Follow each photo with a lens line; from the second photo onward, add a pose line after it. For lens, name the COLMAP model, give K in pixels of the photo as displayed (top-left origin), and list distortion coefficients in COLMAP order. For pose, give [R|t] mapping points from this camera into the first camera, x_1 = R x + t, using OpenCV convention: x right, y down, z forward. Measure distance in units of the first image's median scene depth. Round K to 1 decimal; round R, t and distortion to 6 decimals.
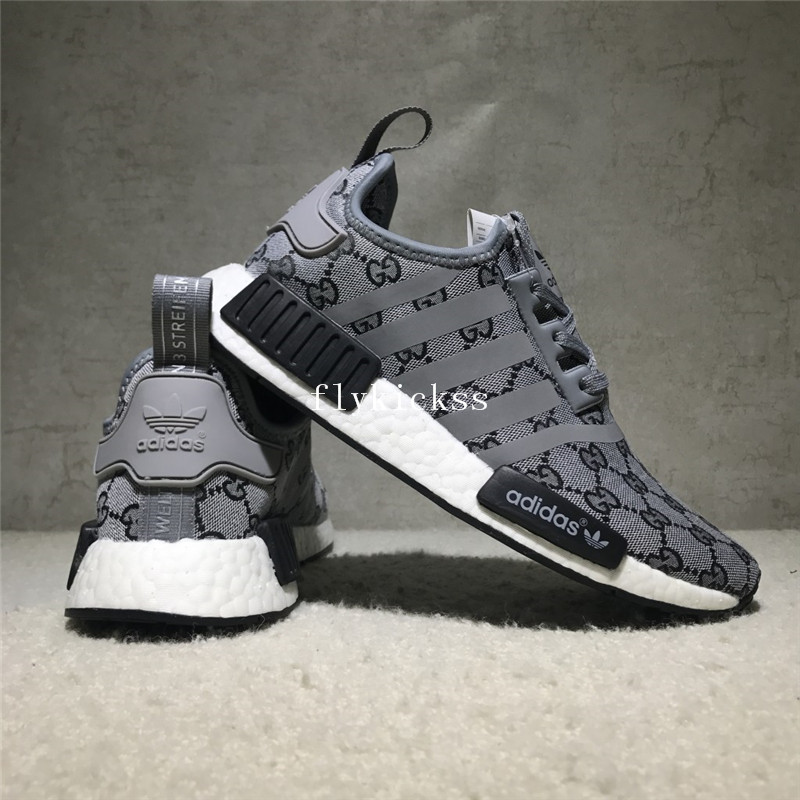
lens RADIAL K [[821.3, 0, 404.5], [0, 821.3, 413.3], [0, 0, 1]] dist [-0.024821, 0.000000]
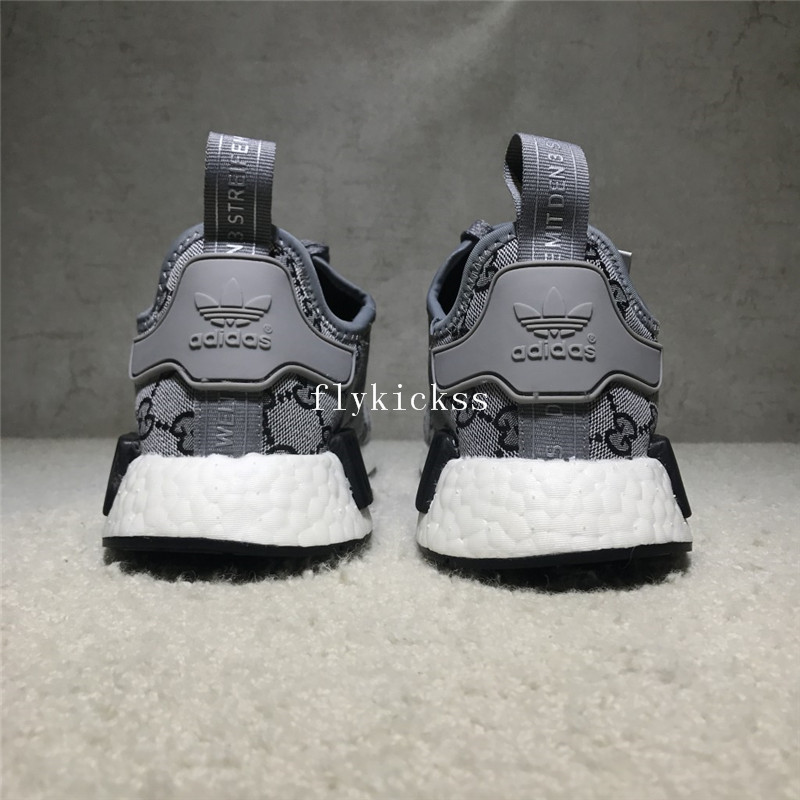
lens RADIAL K [[821.3, 0, 400.7], [0, 821.3, 406.9], [0, 0, 1]] dist [-0.024821, 0.000000]
pose [[0.999934, 0.009166, 0.006863, -0.026076], [-0.009732, 0.996115, 0.087527, 0.014515], [-0.006034, -0.087588, 0.996139, 0.012418]]
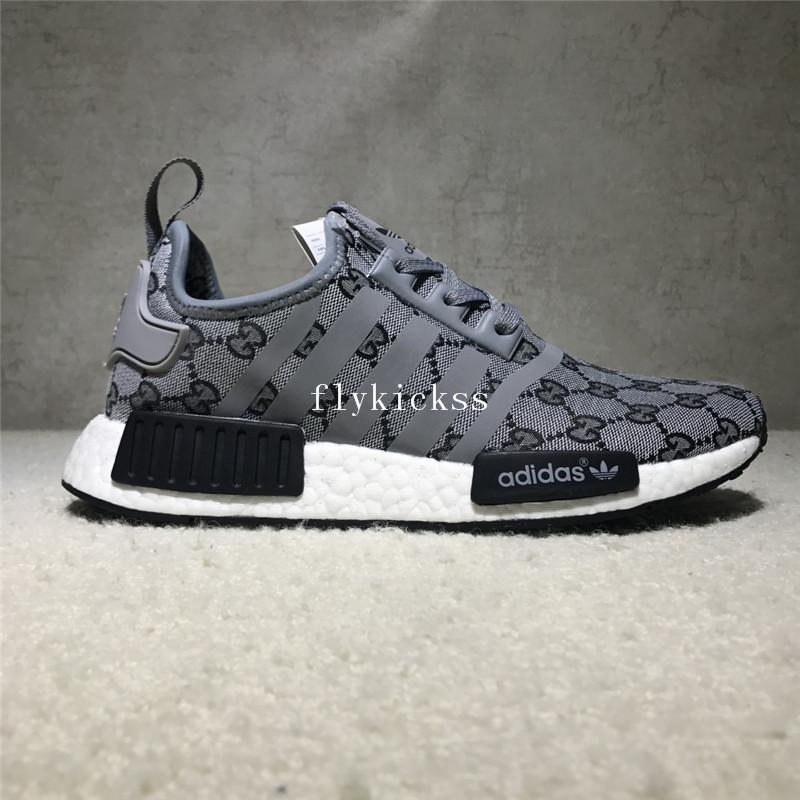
lens RADIAL K [[821.3, 0, 403.1], [0, 821.3, 404.2], [0, 0, 1]] dist [-0.024821, 0.000000]
pose [[0.999501, 0.003380, 0.031394, 0.038249], [-0.006042, 0.996354, 0.085105, 0.023684], [-0.030991, -0.085252, 0.995877, 0.008575]]
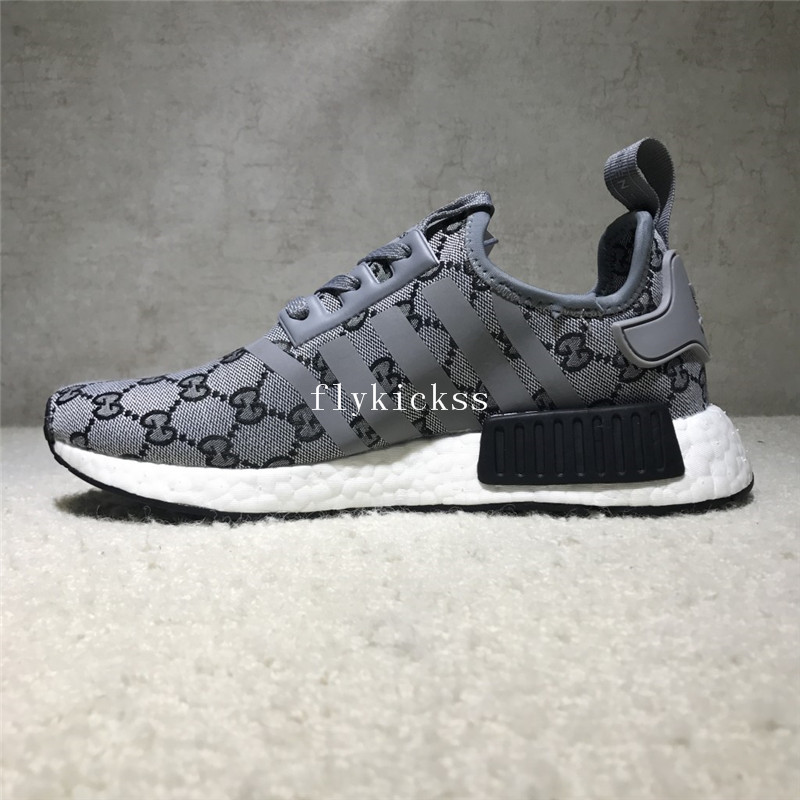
lens RADIAL K [[821.3, 0, 407.2], [0, 821.3, 400.5], [0, 0, 1]] dist [-0.024821, 0.000000]
pose [[0.999461, -0.011926, 0.030597, 0.069959], [0.008843, 0.995049, 0.098991, 0.017234], [-0.031626, -0.098667, 0.994618, 0.011546]]
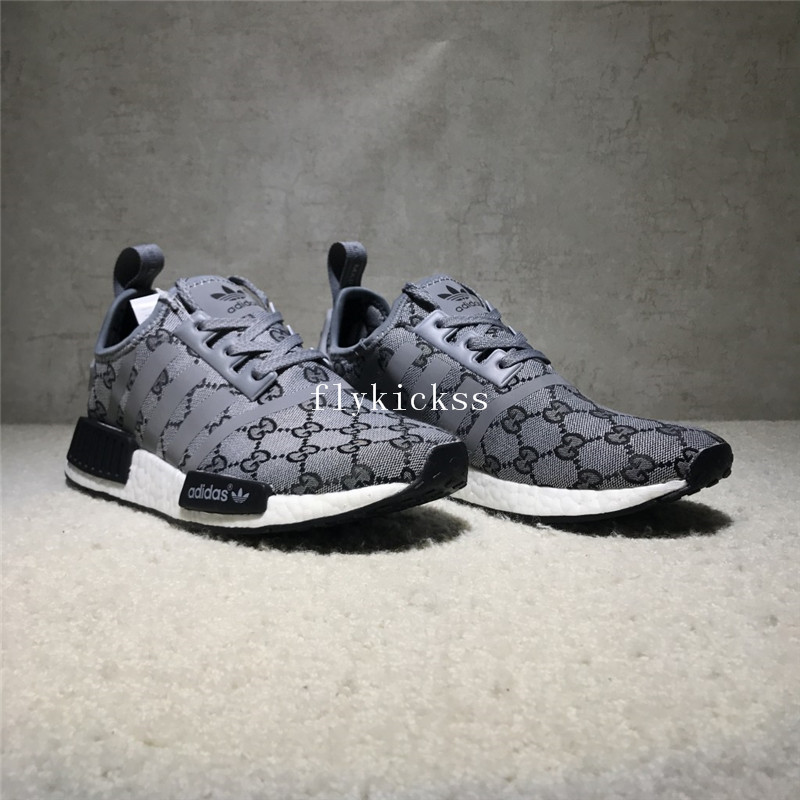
lens RADIAL K [[821.3, 0, 410.3], [0, 821.3, 393.9], [0, 0, 1]] dist [-0.024821, 0.000000]
pose [[0.999946, -0.006021, -0.008418, 0.069870], [0.007111, 0.990665, 0.136133, -0.056795], [0.007520, -0.136185, 0.990655, -0.169138]]
